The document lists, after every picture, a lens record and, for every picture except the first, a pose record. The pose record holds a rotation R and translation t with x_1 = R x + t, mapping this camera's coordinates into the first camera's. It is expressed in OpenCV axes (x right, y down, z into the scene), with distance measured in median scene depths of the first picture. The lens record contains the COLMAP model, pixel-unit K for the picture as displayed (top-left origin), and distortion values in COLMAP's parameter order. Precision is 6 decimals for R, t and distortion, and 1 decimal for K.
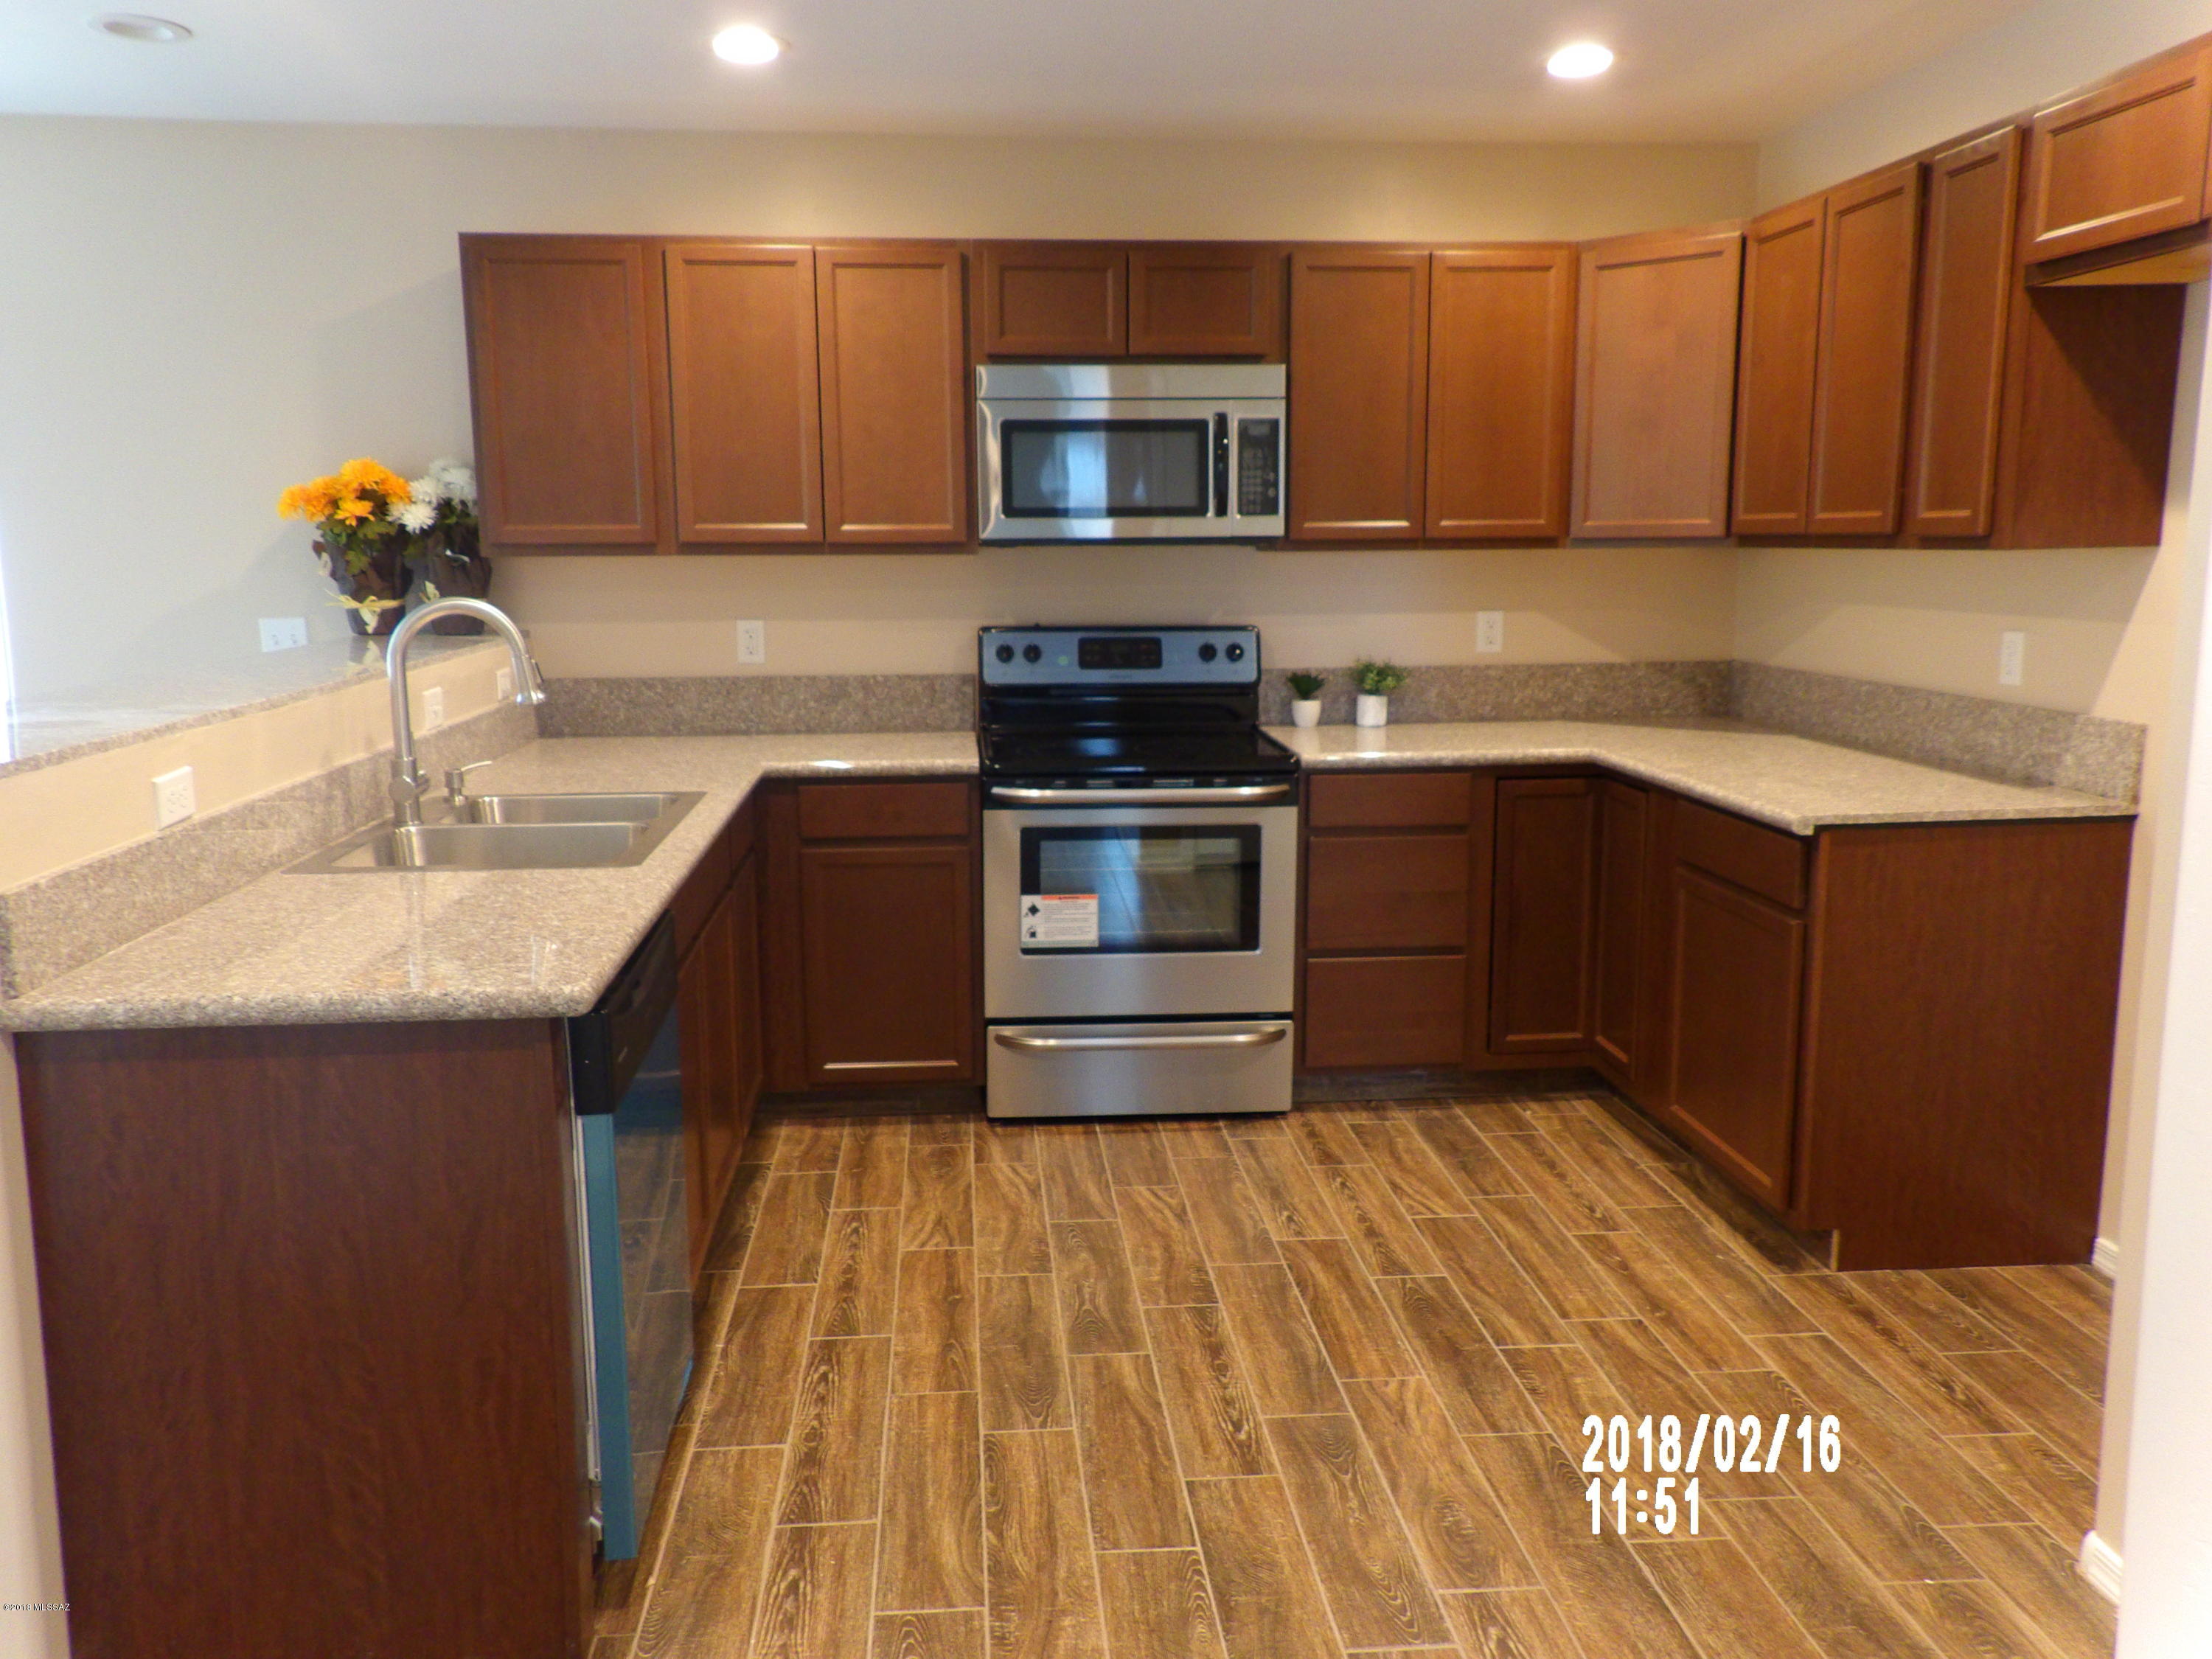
lens RADIAL K [[1724.8, 0, 1090.9], [0, 1724.8, 836.6], [0, 0, 1]] dist [0.008794, 0.036813]
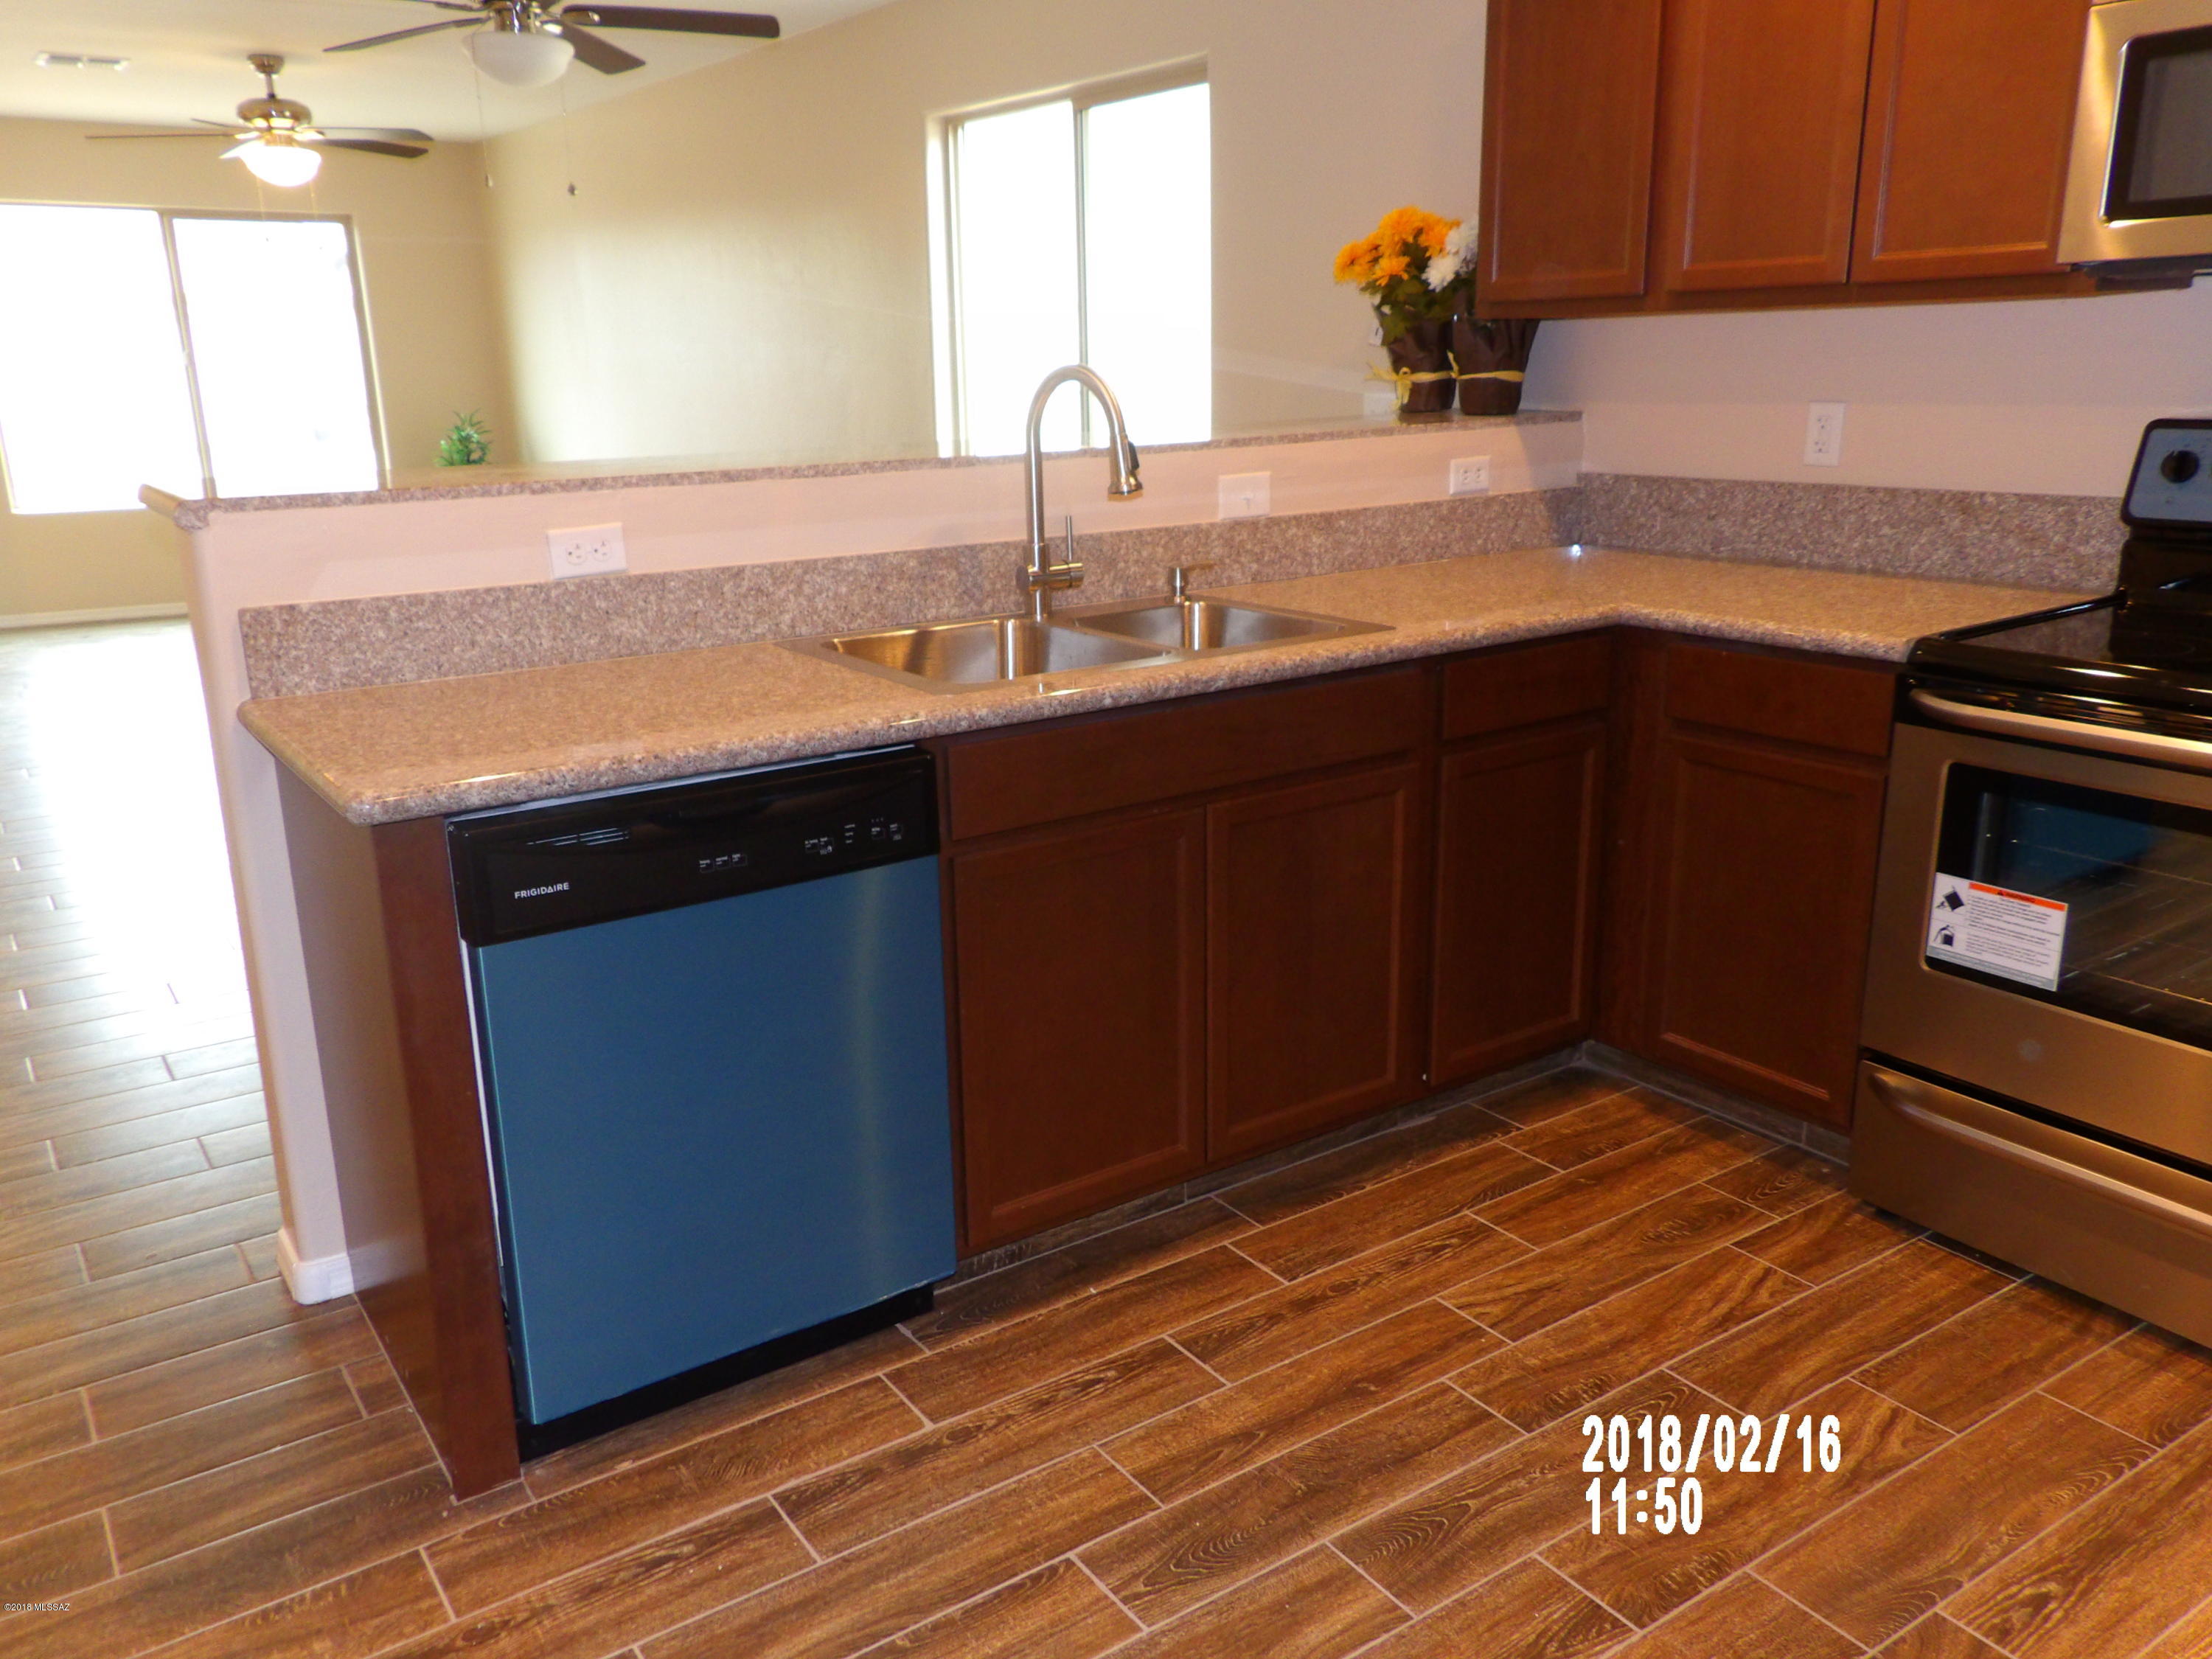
lens RADIAL K [[1724.8, 0, 1091.3], [0, 1724.8, 832.9], [0, 0, 1]] dist [0.008794, 0.036813]
pose [[0.489499, 0.229256, -0.841328, 0.334566], [-0.128814, 0.973247, 0.190256, -0.058734], [0.862437, 0.015245, 0.505935, 0.450324]]
